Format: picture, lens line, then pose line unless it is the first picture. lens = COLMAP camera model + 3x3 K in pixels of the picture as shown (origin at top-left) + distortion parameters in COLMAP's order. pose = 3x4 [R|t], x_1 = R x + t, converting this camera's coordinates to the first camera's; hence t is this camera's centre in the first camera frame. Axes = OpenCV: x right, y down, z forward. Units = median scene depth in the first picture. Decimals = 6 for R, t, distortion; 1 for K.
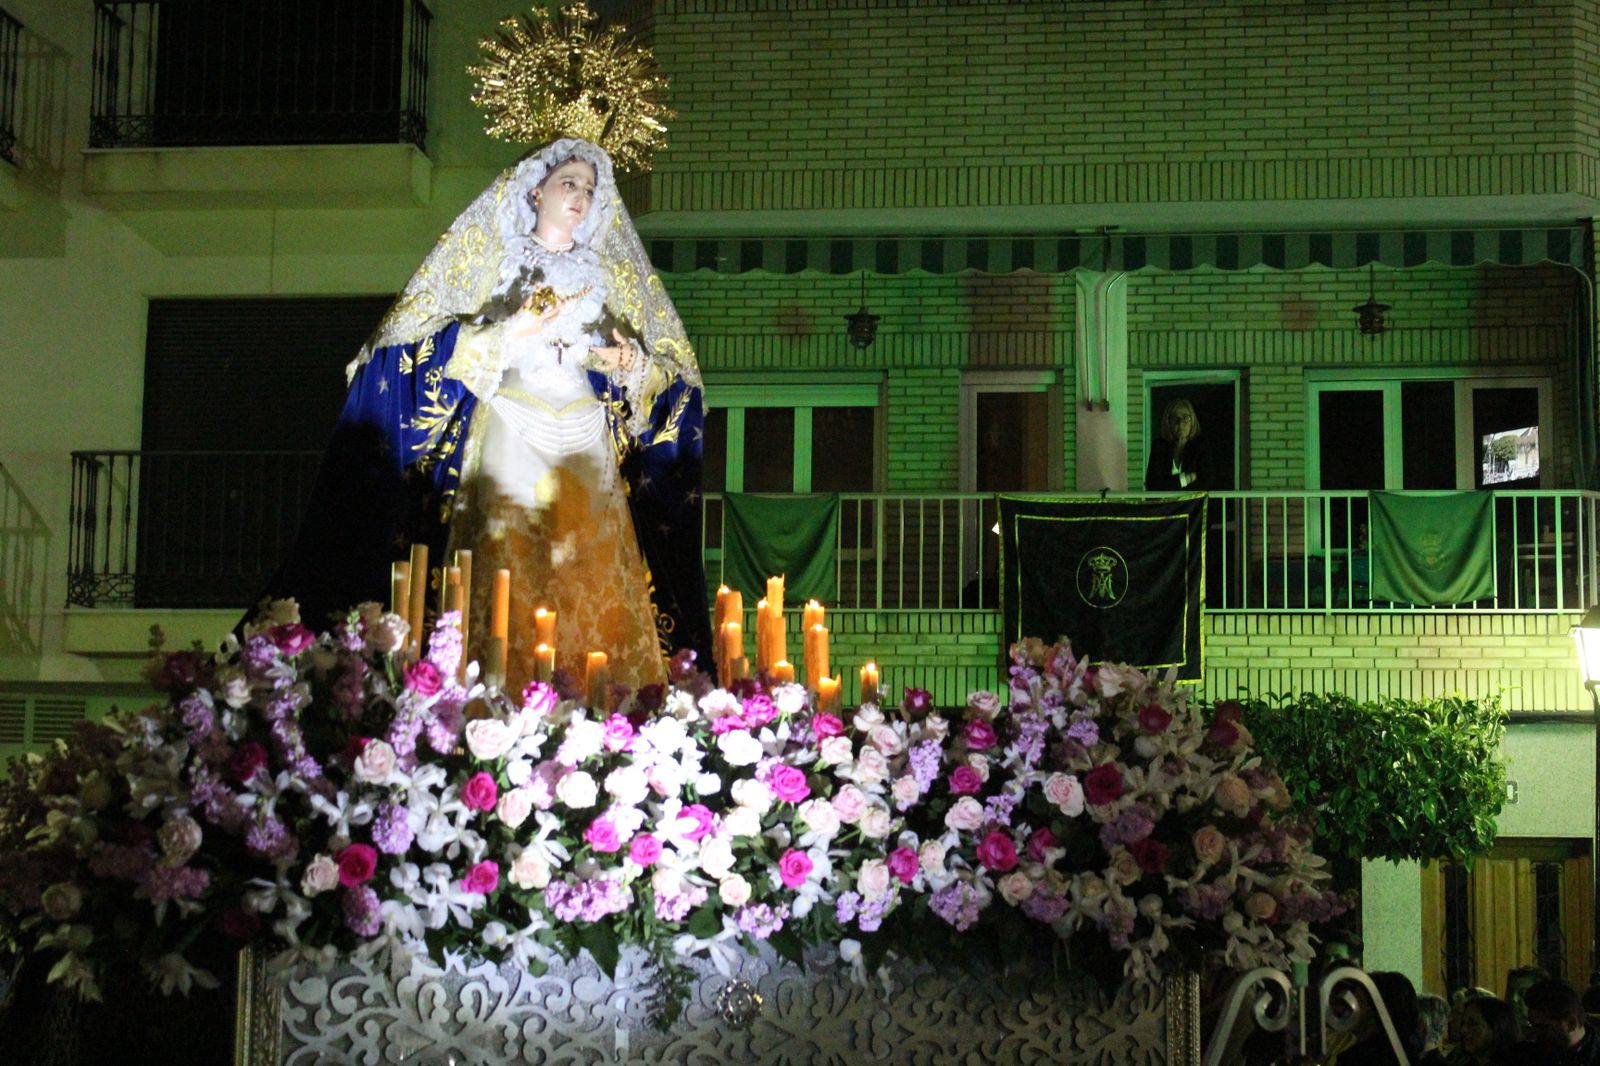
lens RADIAL K [[2674.1, 0, 798.4], [0, 2674.1, 483.0], [0, 0, 1]] dist [0.016114, 0.184058]
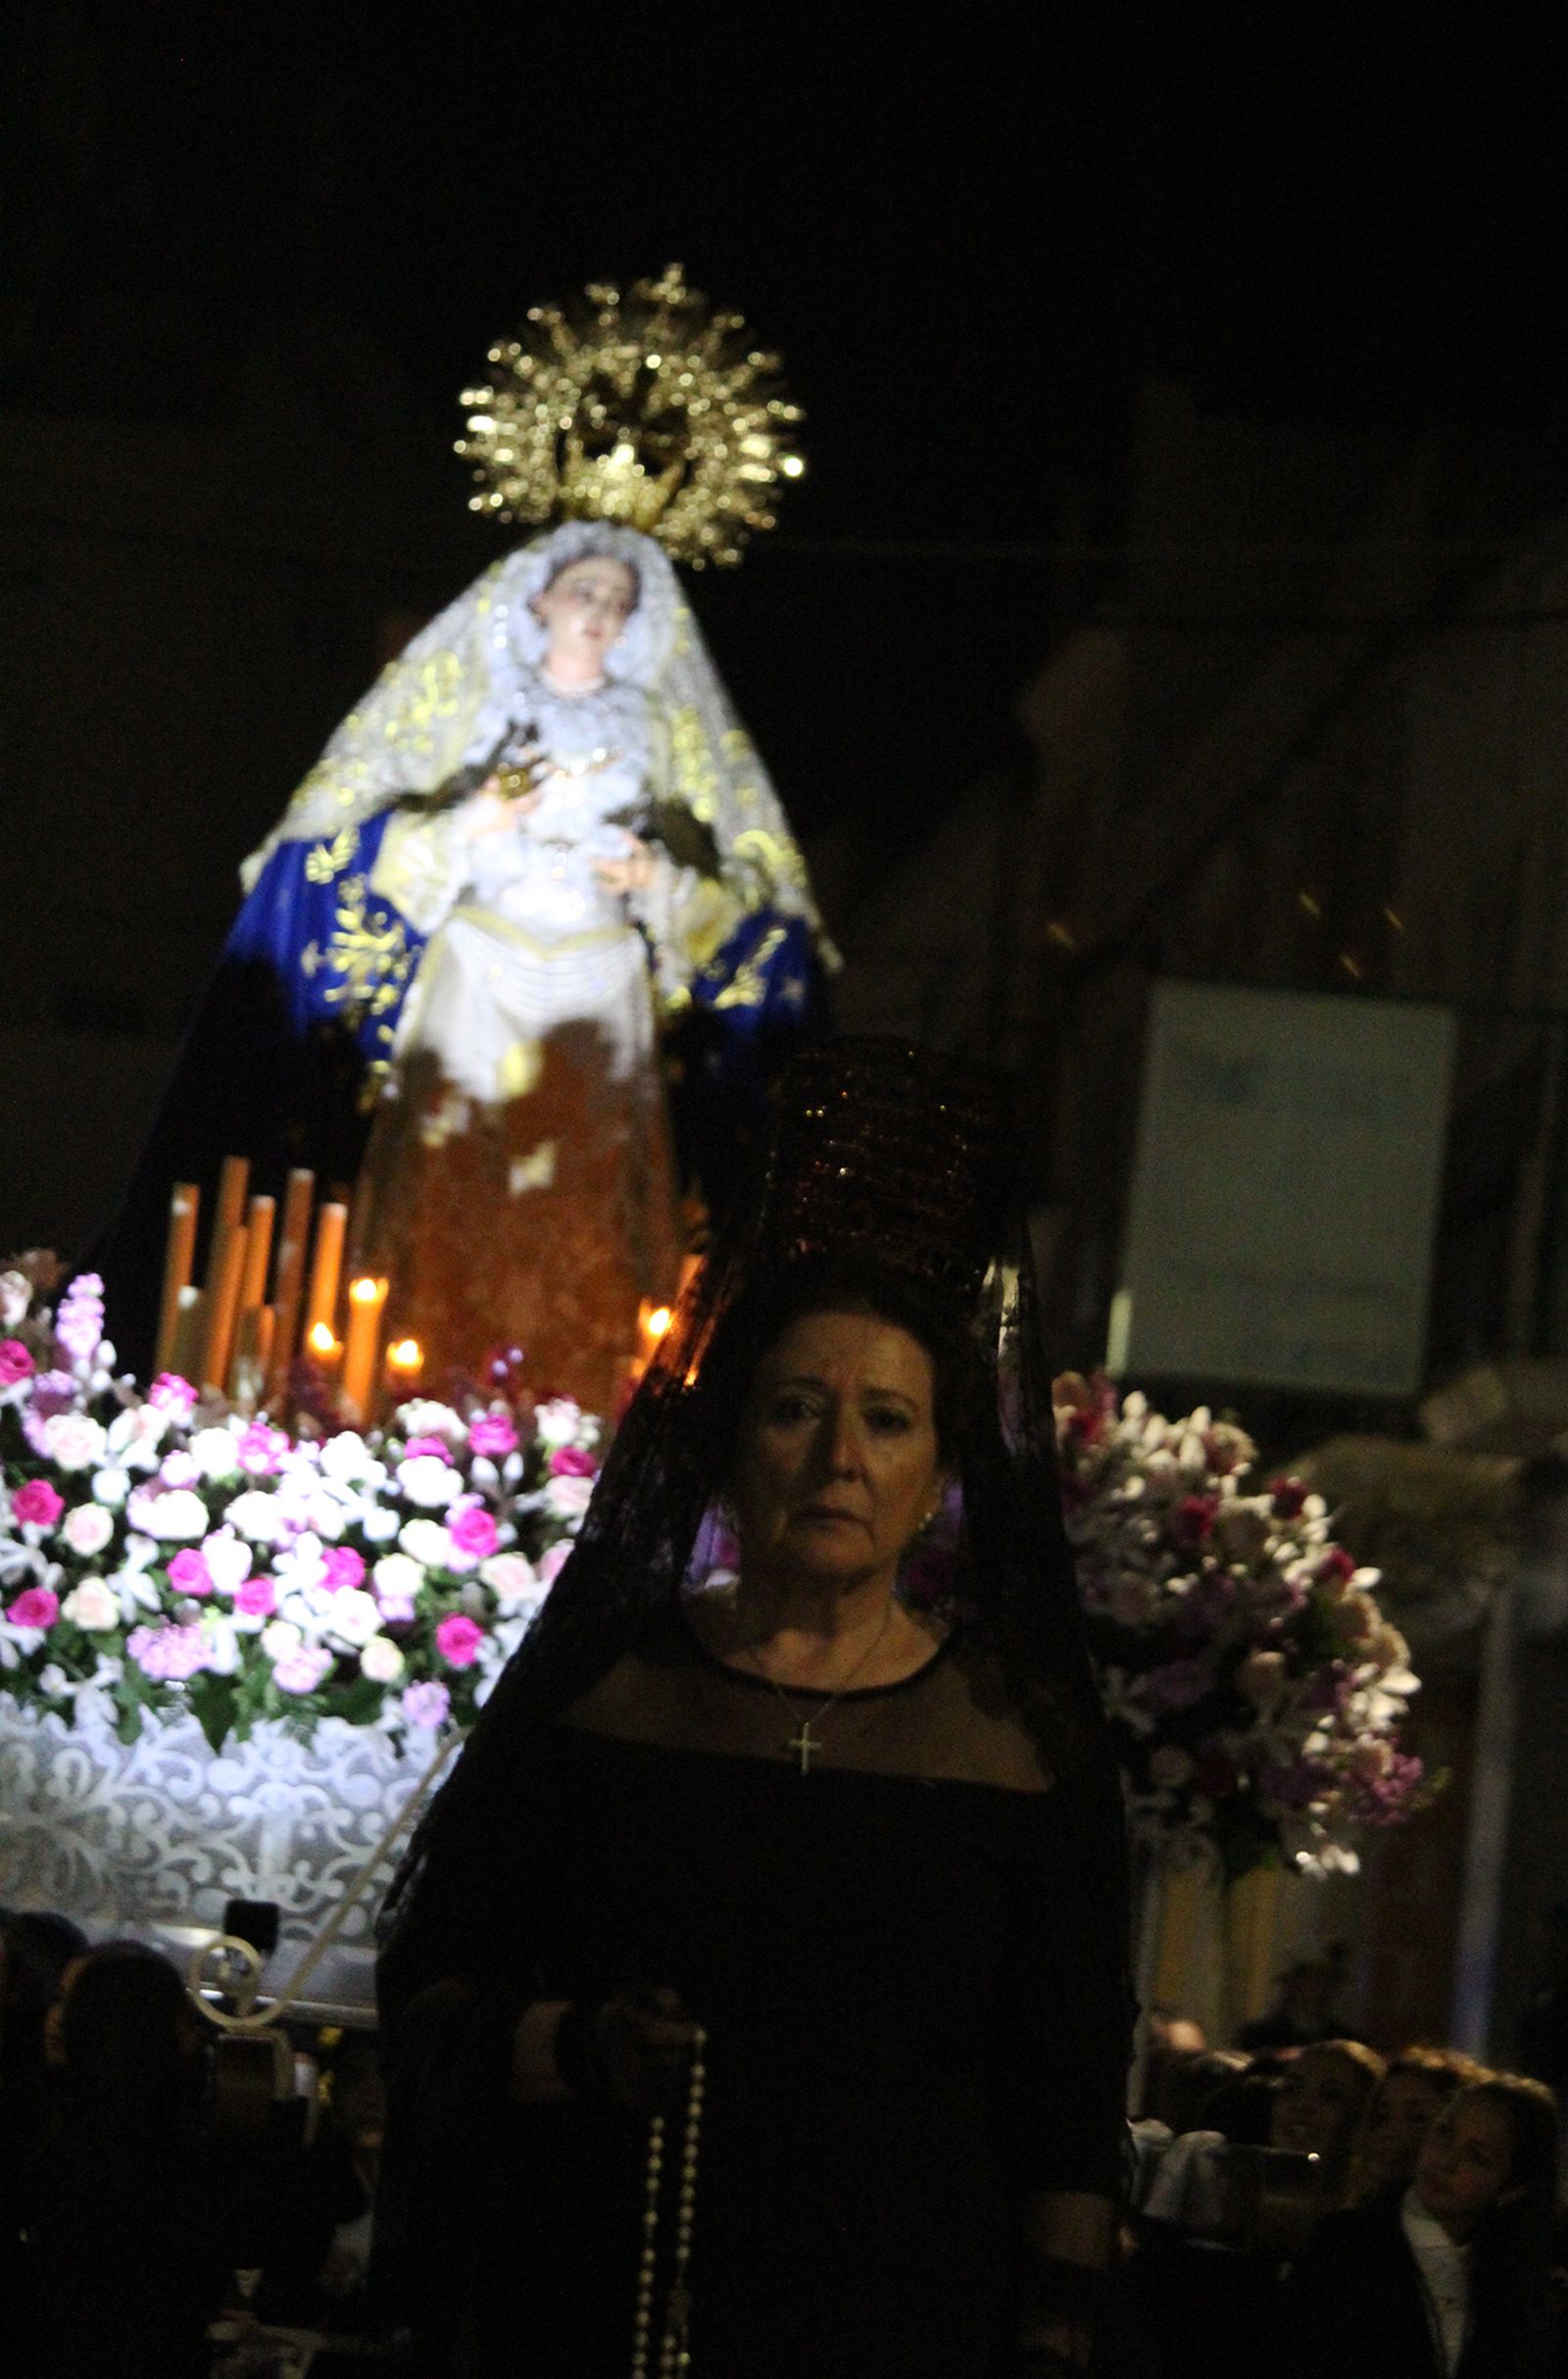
lens RADIAL K [[11069.8, 0, 784.0], [0, 11069.8, 1189.5], [0, 0, 1]] dist [0.180329, -0.215019]
pose [[0.932915, 0.070566, -0.353113, 1.152571], [-0.046020, 0.995934, 0.077445, -0.226862], [0.357143, -0.056000, 0.932370, -1.853419]]
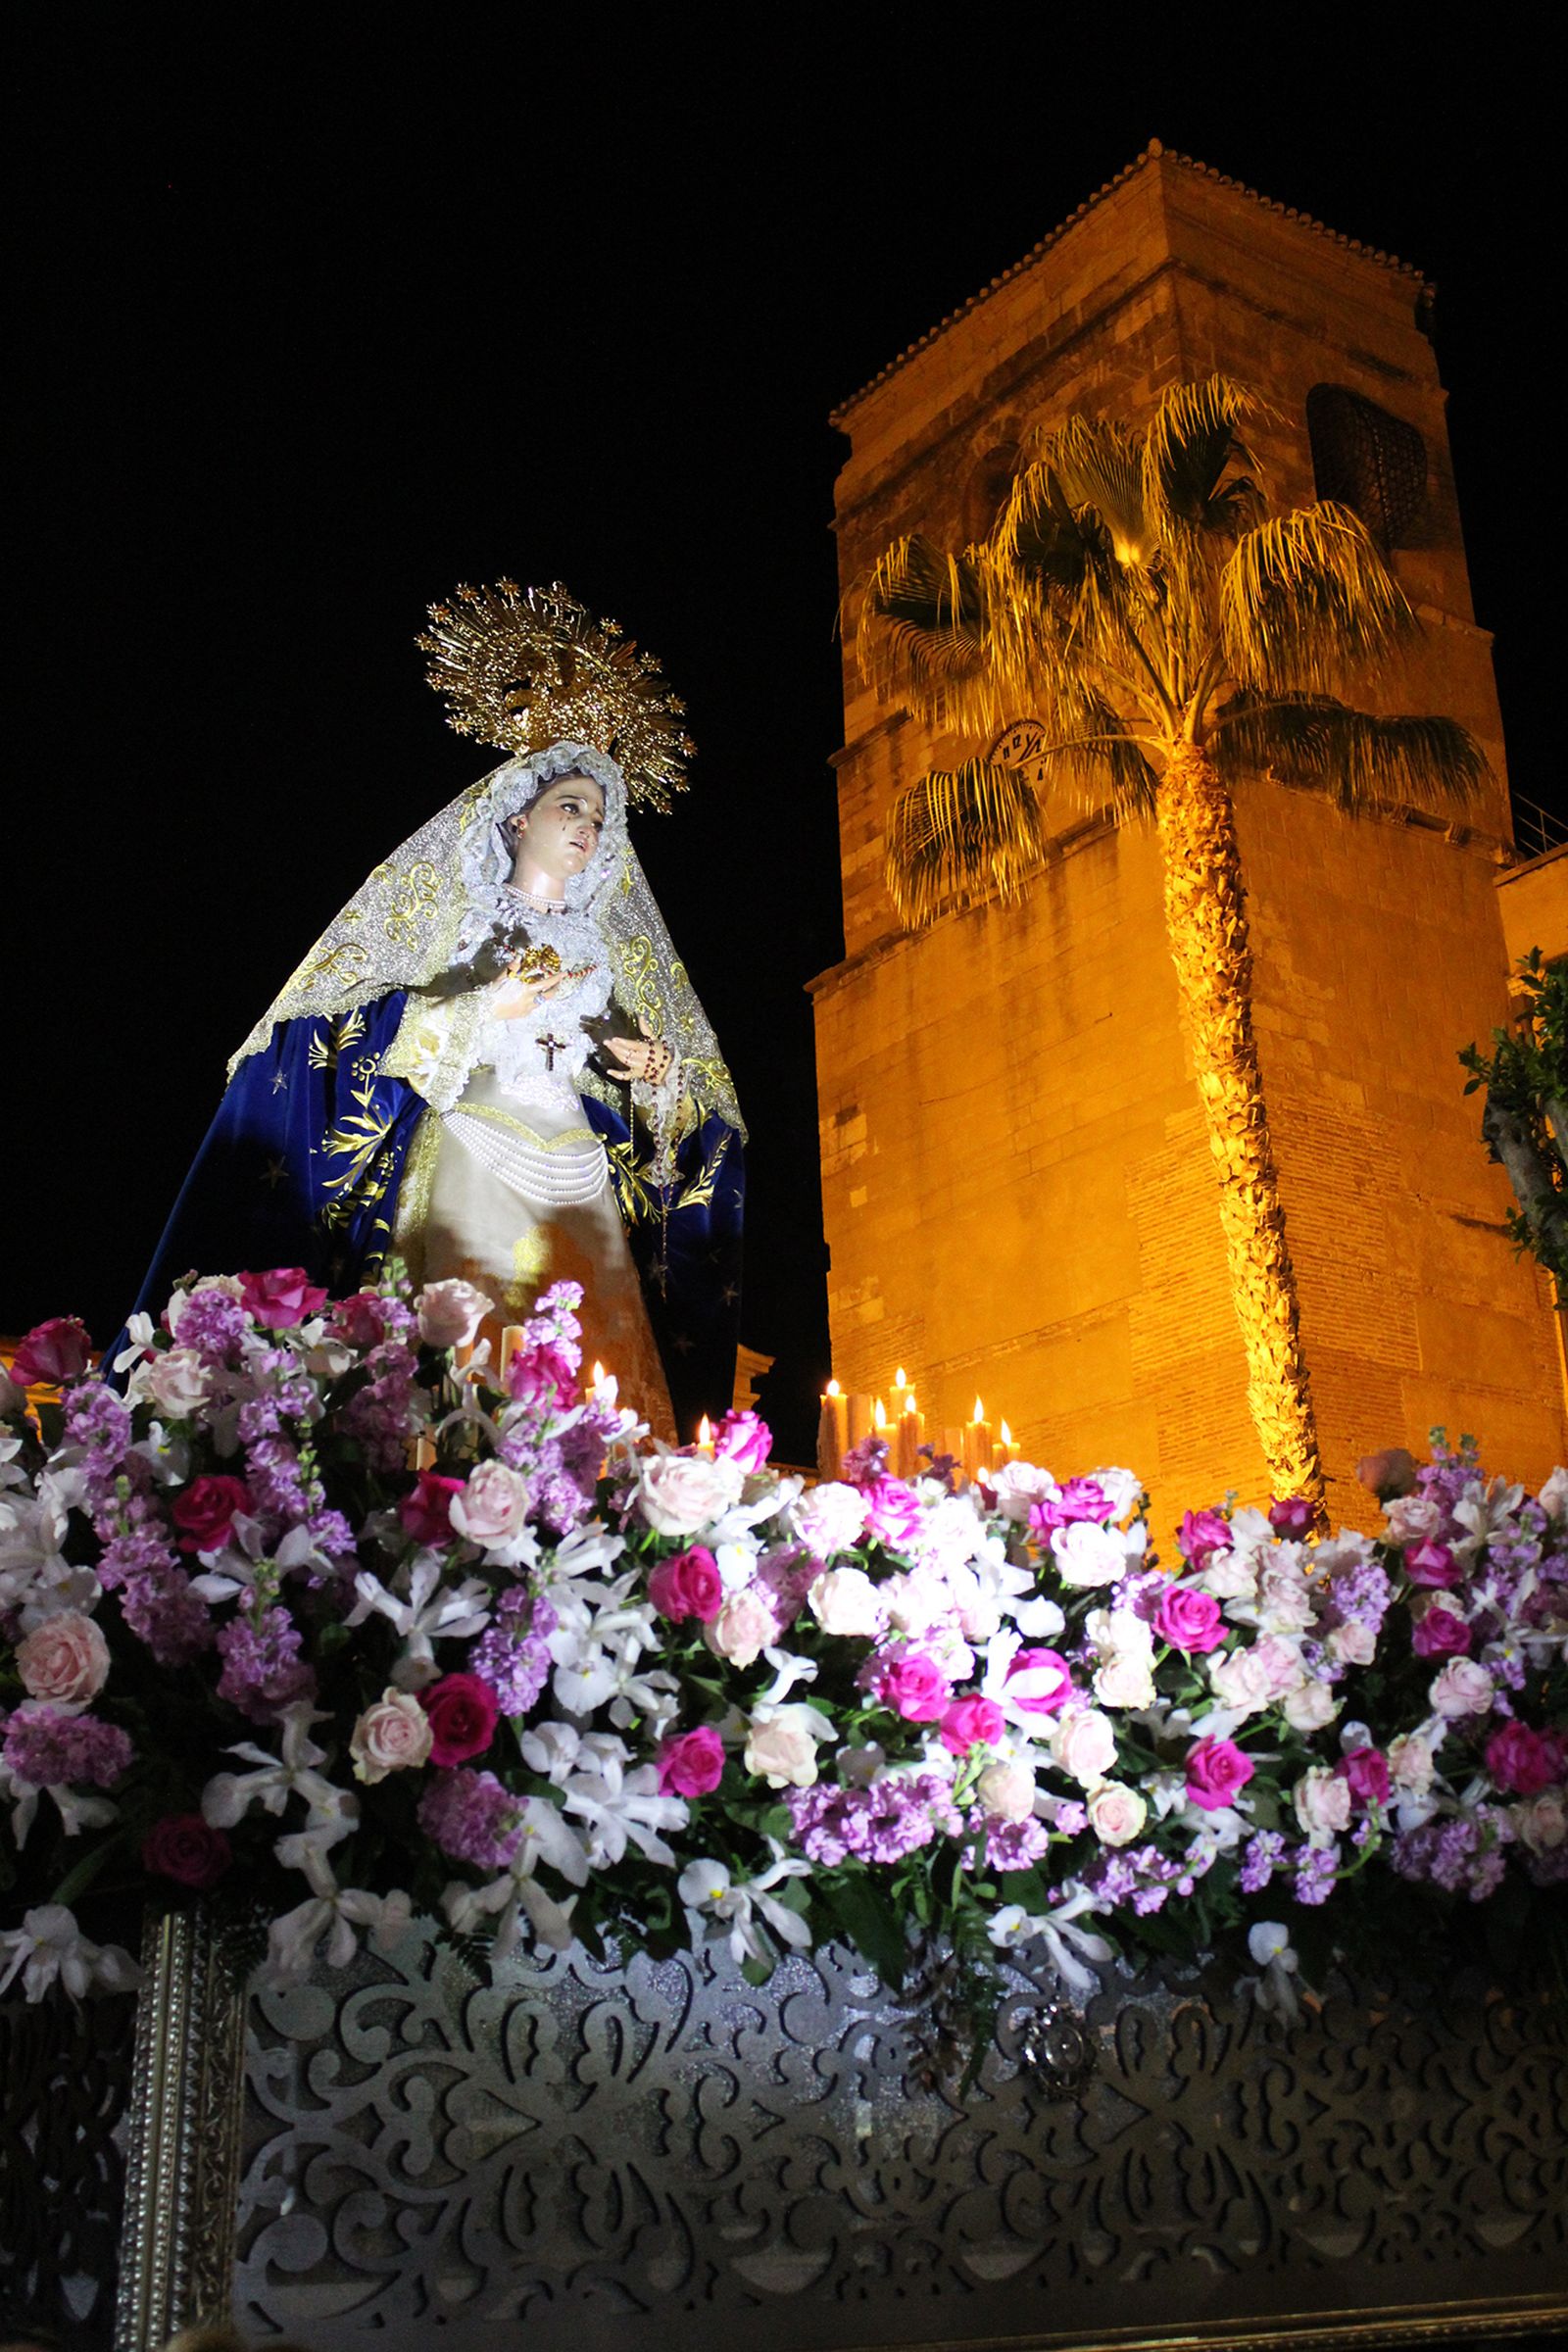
lens RADIAL K [[2647.5, 0, 784.0], [0, 2647.5, 1176.0], [0, 0, 1]] dist [-0.007951, -0.049033]
pose [[0.989322, 0.036059, 0.141218, -0.158002], [-0.012566, 0.986408, -0.163834, 0.110445], [-0.145206, 0.160310, 0.976328, 0.468282]]
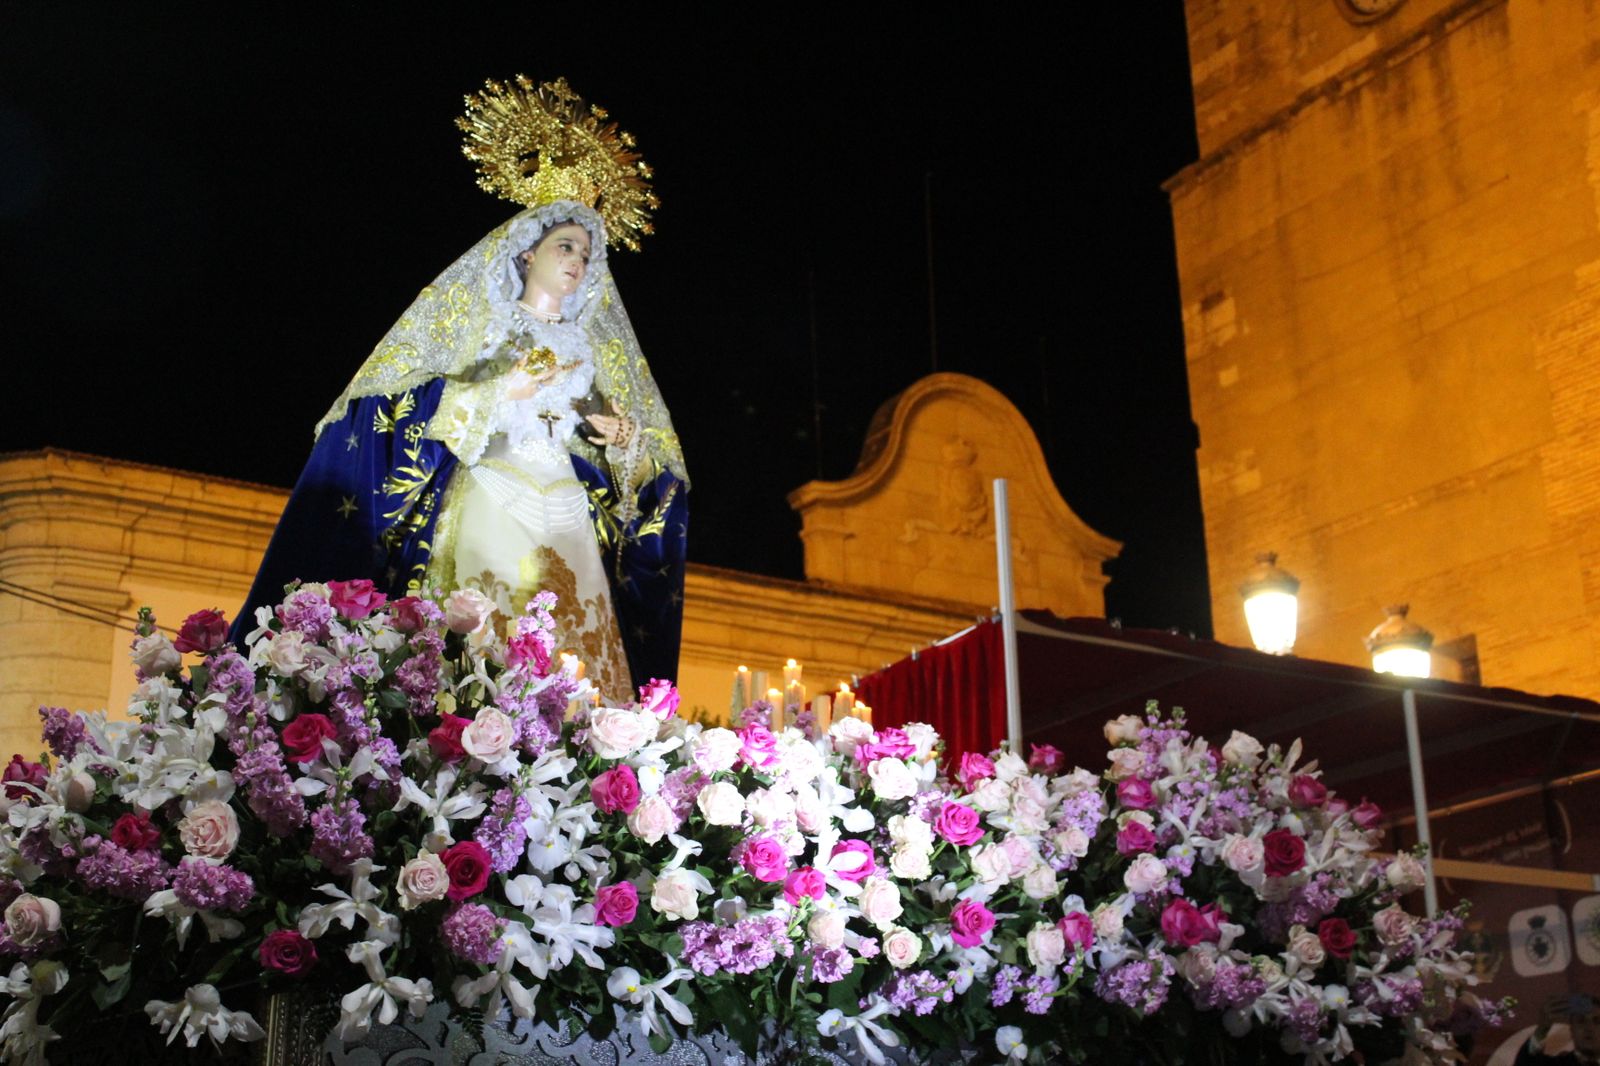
lens RADIAL K [[2145.2, 0, 800.0], [0, 2145.2, 533.0], [0, 0, 1]] dist [-0.007465, 0.015549]
pose [[0.985596, 0.050882, 0.161278, -0.154843], [-0.026640, 0.988471, -0.149050, 0.121310], [-0.167003, 0.142607, 0.975589, 0.356489]]
